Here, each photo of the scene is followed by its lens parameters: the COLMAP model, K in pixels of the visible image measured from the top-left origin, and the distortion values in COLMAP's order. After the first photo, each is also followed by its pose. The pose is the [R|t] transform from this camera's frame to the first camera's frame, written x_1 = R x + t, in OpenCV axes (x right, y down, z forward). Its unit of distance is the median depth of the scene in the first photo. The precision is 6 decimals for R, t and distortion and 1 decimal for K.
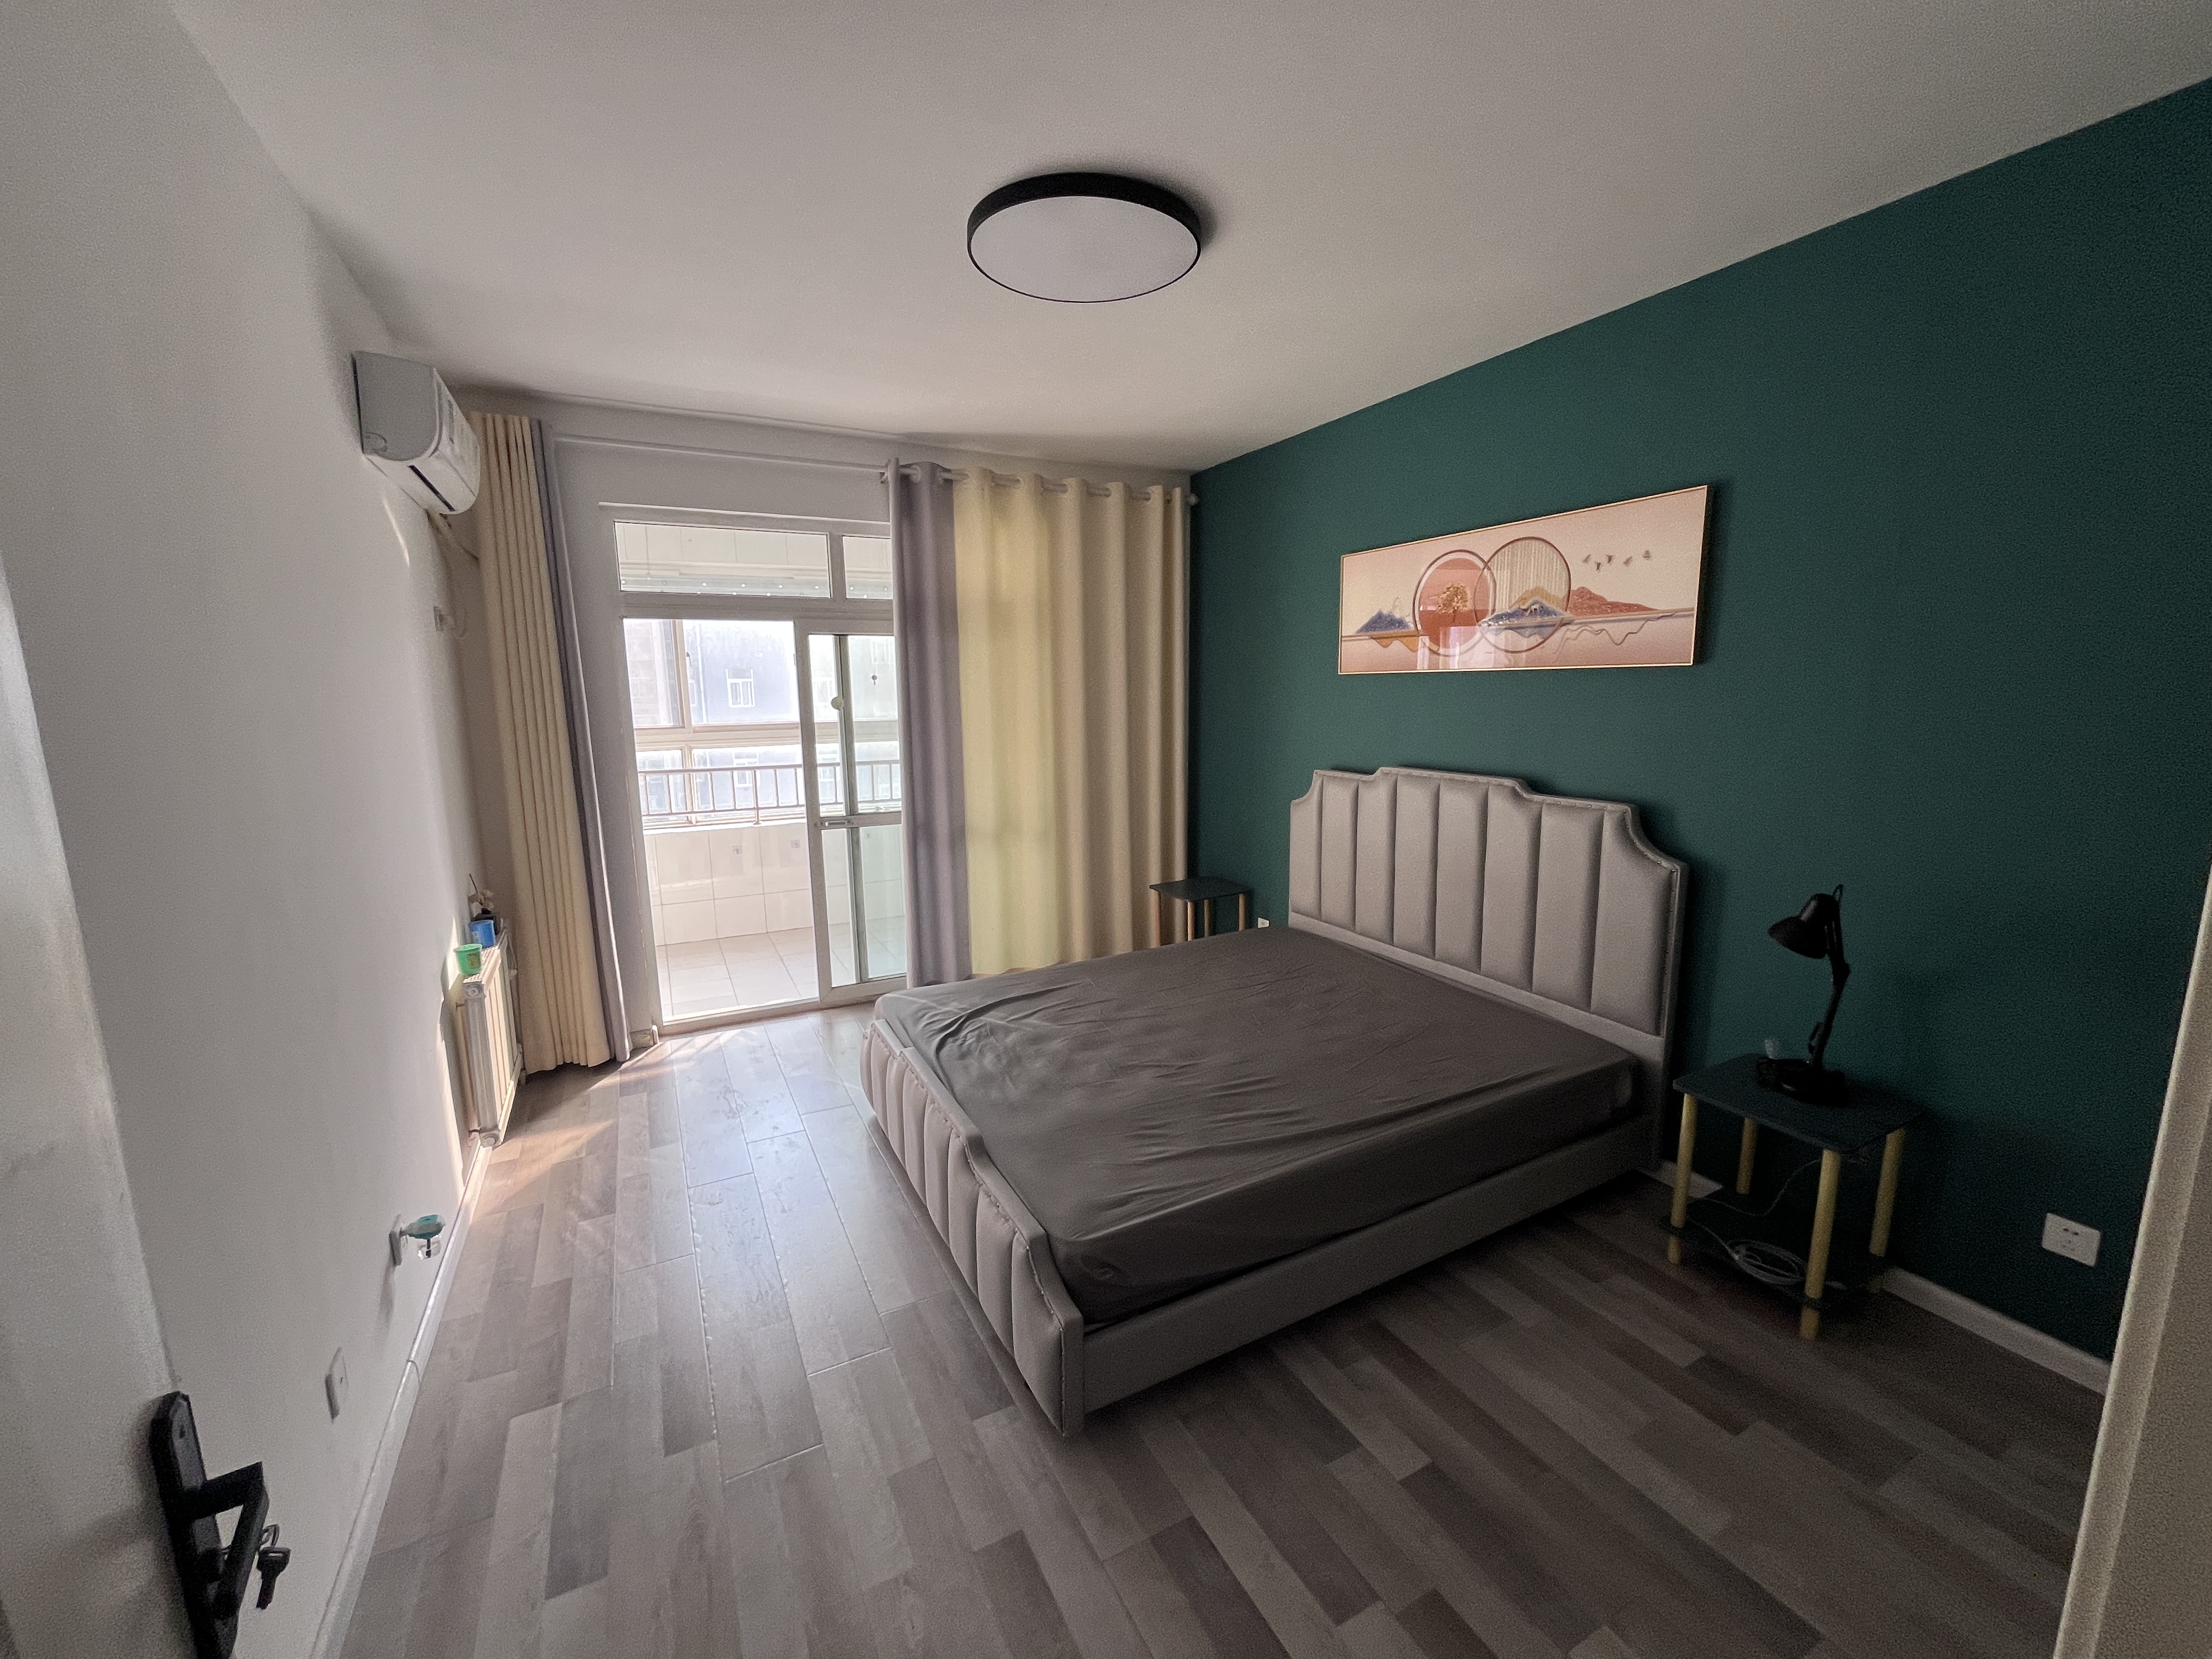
lens RADIAL K [[892.6, 0, 1115.3], [0, 892.6, 826.3], [0, 0, 1]] dist [-0.000121, 0.000090]
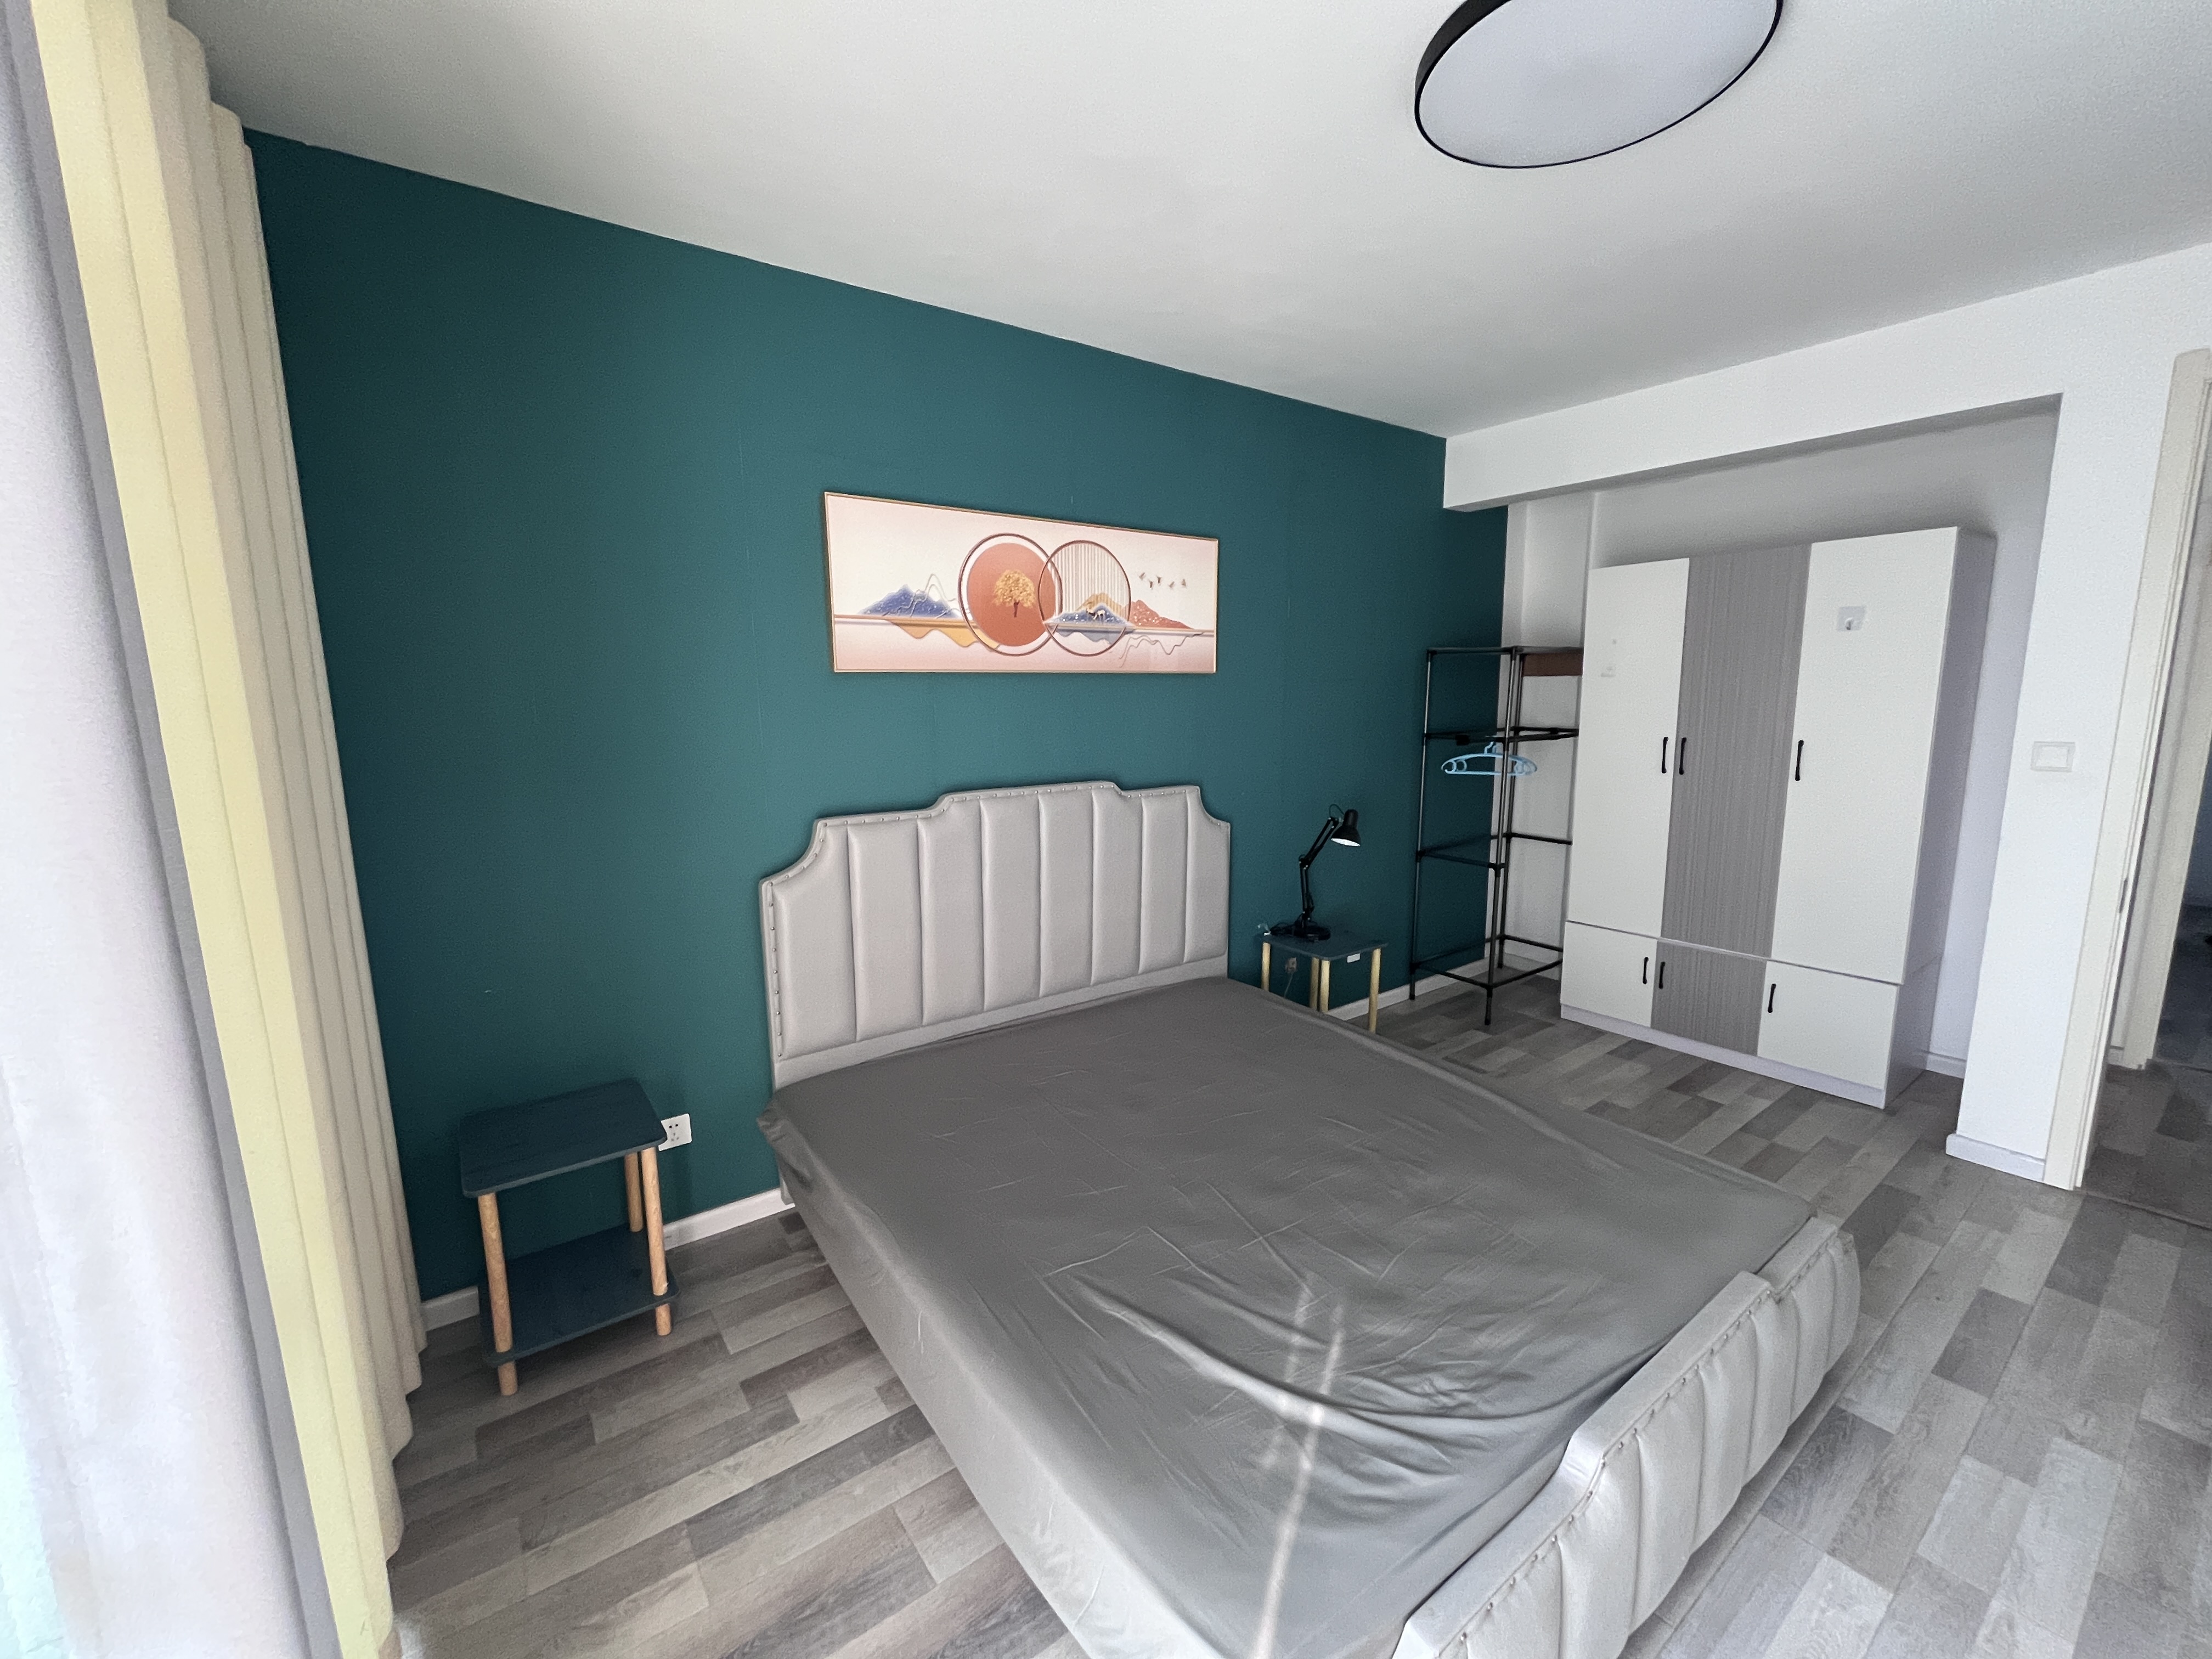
lens RADIAL K [[892.6, 0, 1117.0], [0, 892.6, 823.7], [0, 0, 1]] dist [-0.000121, 0.000090]
pose [[-0.144762, -0.128876, 0.981038, -0.576280], [0.169155, 0.973662, 0.152868, -0.164931], [-0.974900, 0.188076, -0.119149, 1.162943]]
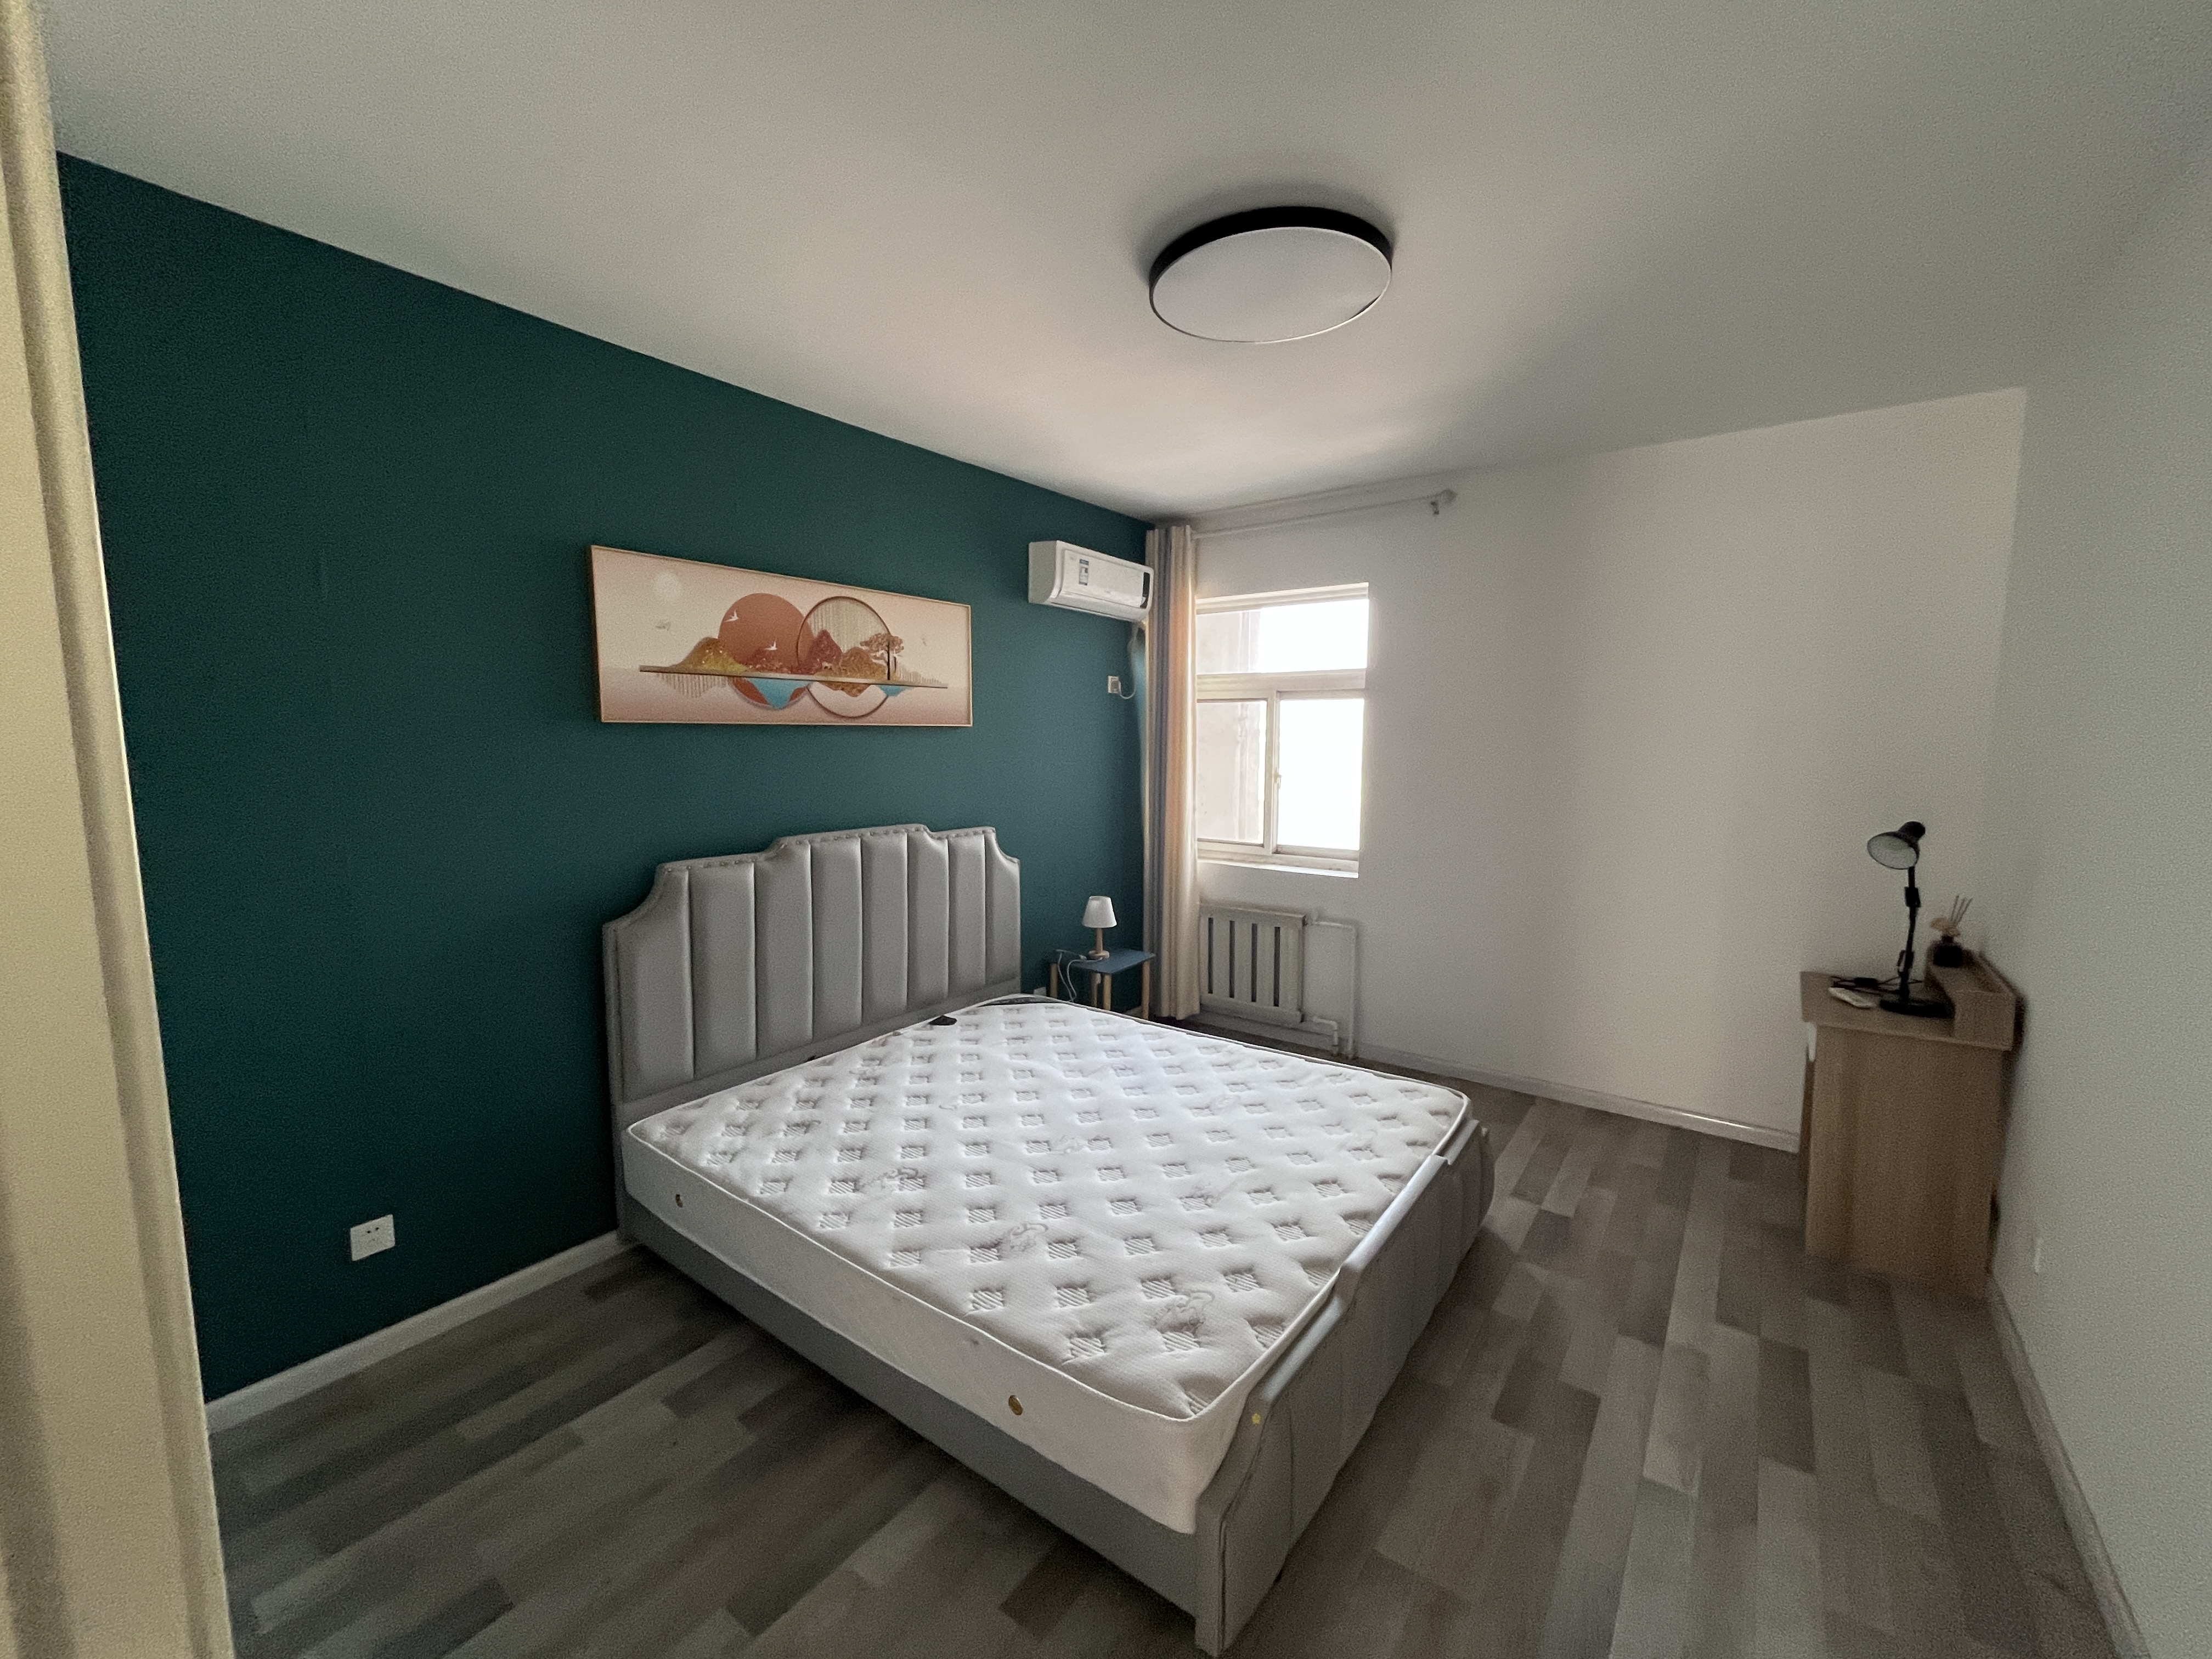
lens RADIAL K [[892.6, 0, 1109.7], [0, 892.6, 825.6], [0, 0, 1]] dist [-0.000121, 0.000090]
pose [[-0.456031, -0.066209, 0.887497, -0.709238], [0.150074, 0.977227, 0.150017, -0.191456], [-0.877219, 0.201602, -0.435710, 1.336156]]
